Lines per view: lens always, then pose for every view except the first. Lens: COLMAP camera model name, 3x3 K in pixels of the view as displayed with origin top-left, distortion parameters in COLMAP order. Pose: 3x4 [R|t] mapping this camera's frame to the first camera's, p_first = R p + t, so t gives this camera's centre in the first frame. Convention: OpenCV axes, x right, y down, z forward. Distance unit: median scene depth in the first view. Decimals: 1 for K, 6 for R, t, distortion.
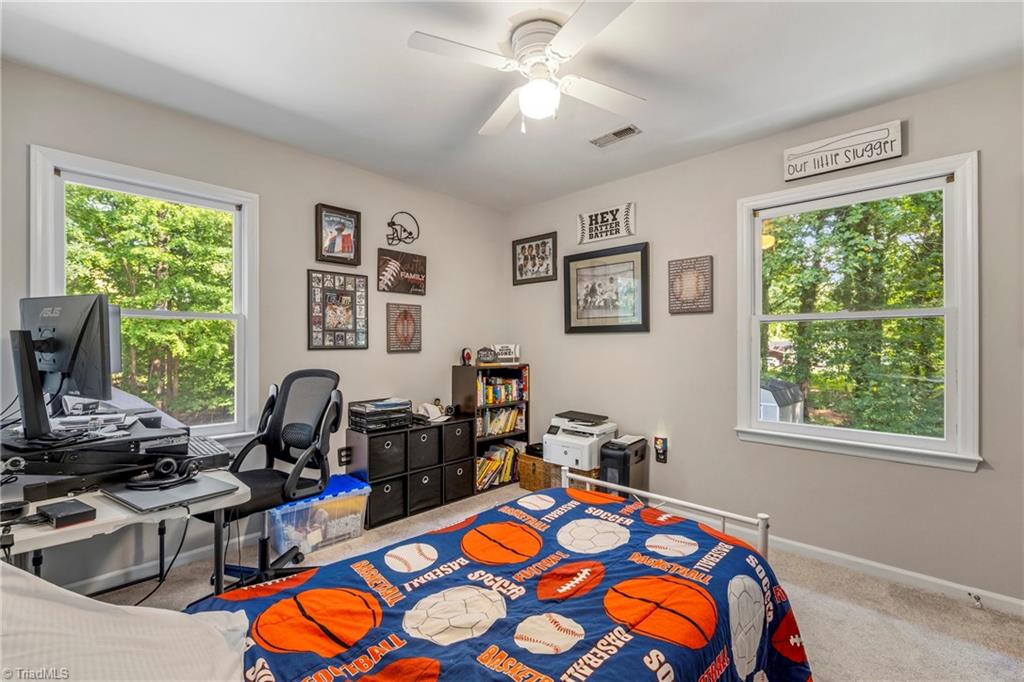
lens RADIAL K [[444.0, 0, 508.8], [0, 444.0, 339.6], [0, 0, 1]] dist [0.000024, 0.000251]
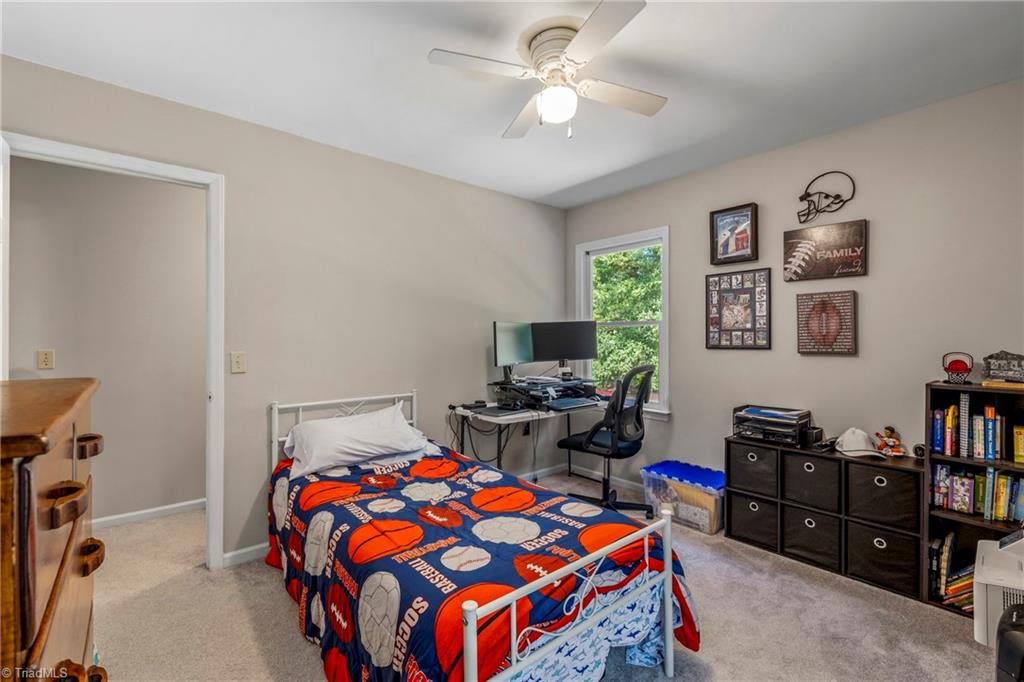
lens RADIAL K [[444.0, 0, 508.8], [0, 444.0, 339.6], [0, 0, 1]] dist [0.000024, 0.000251]
pose [[-0.095568, 0.004116, -0.995414, 0.654109], [0.010728, 0.999938, 0.003105, -0.007633], [0.995365, -0.010382, -0.095607, 0.588081]]
